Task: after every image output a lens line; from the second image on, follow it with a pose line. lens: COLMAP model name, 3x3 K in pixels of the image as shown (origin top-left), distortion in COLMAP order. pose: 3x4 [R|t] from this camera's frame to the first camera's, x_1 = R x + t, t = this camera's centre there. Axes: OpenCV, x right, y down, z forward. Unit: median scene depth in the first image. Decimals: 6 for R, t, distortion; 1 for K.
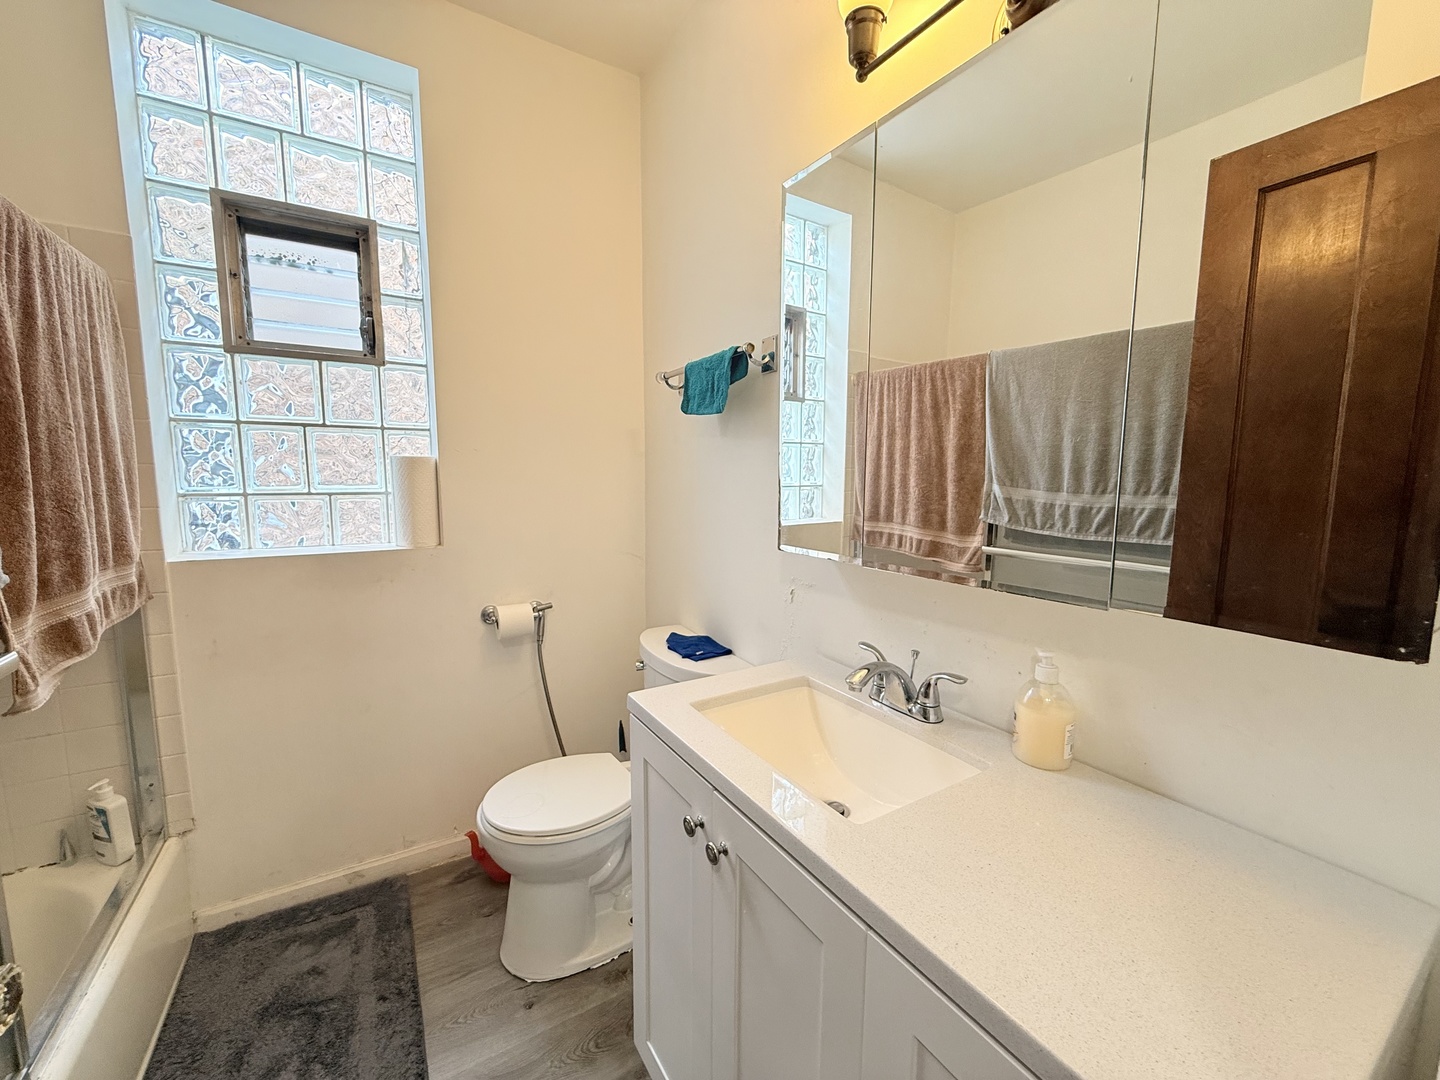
lens RADIAL K [[575.8, 0, 717.1], [0, 575.8, 539.1], [0, 0, 1]] dist [0.000096, 0.000304]
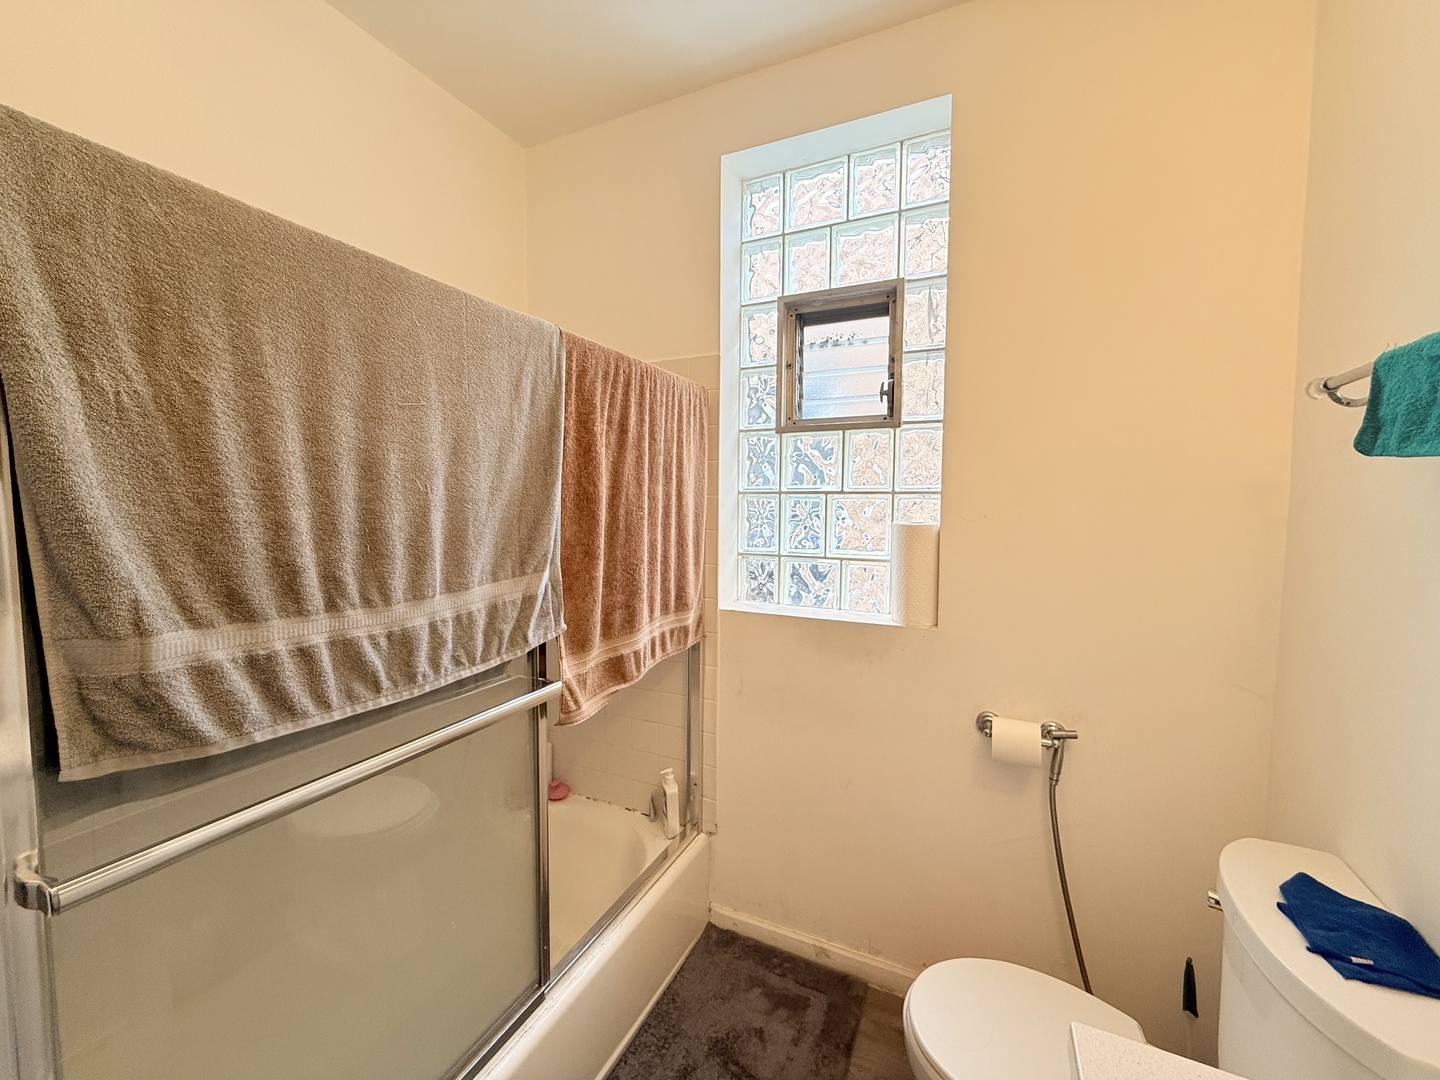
lens RADIAL K [[575.8, 0, 717.1], [0, 575.8, 539.1], [0, 0, 1]] dist [0.000096, 0.000304]
pose [[0.551033, 0.046200, -0.833203, 0.054279], [-0.101461, 0.994768, -0.011942, -0.082780], [0.828292, 0.091118, 0.552838, 0.266815]]
